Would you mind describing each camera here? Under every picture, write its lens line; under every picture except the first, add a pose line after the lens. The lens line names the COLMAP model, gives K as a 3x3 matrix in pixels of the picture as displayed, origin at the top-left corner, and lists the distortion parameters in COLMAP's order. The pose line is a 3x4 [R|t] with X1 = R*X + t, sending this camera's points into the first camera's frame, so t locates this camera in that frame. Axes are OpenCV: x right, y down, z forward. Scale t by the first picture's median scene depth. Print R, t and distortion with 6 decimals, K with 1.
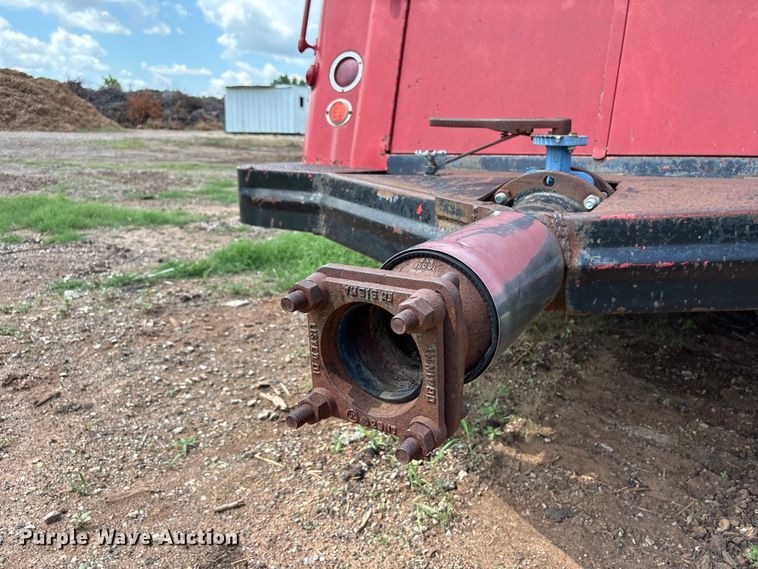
lens RADIAL K [[585.5, 0, 379.0], [0, 585.5, 284.5], [0, 0, 1]] dist [0.052193, -0.056604]
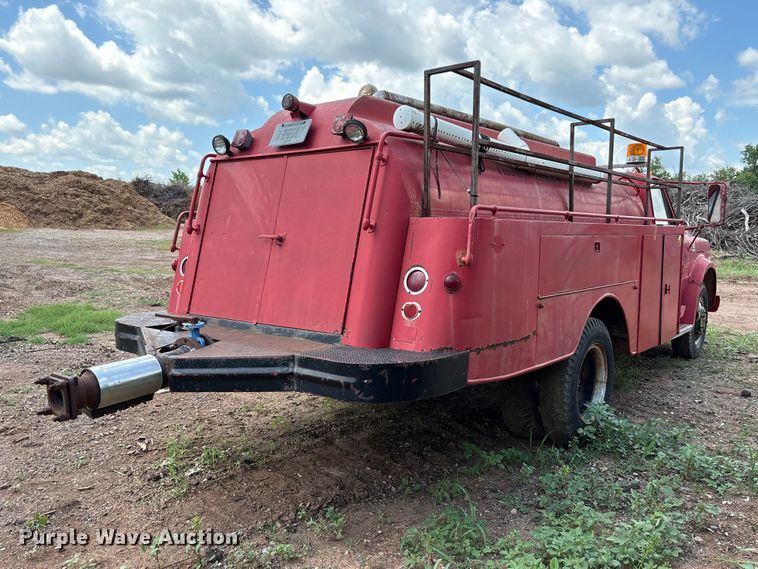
lens RADIAL K [[644.0, 0, 379.0], [0, 644.0, 284.5], [0, 0, 1]] dist [0.036385, 0.001672]
pose [[0.992844, 0.014669, -0.118516, 0.752084], [-0.032534, 0.988114, -0.150244, -0.010220], [0.114903, 0.153024, 0.981520, -0.896667]]
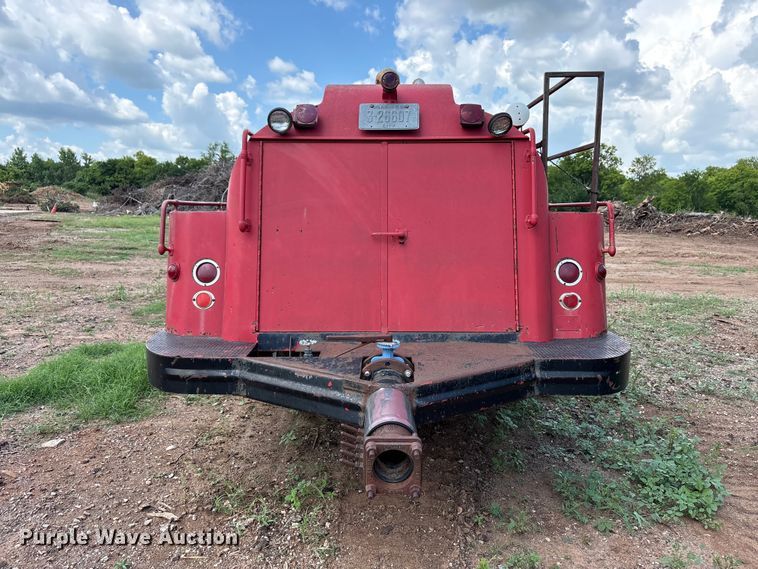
lens RADIAL K [[585.5, 0, 379.0], [0, 585.5, 284.5], [0, 0, 1]] dist [0.052193, -0.056604]
pose [[0.845376, -0.067909, 0.529838, -0.441614], [0.123355, 0.989895, -0.069944, -0.163881], [-0.519734, 0.124487, 0.845210, -0.432822]]
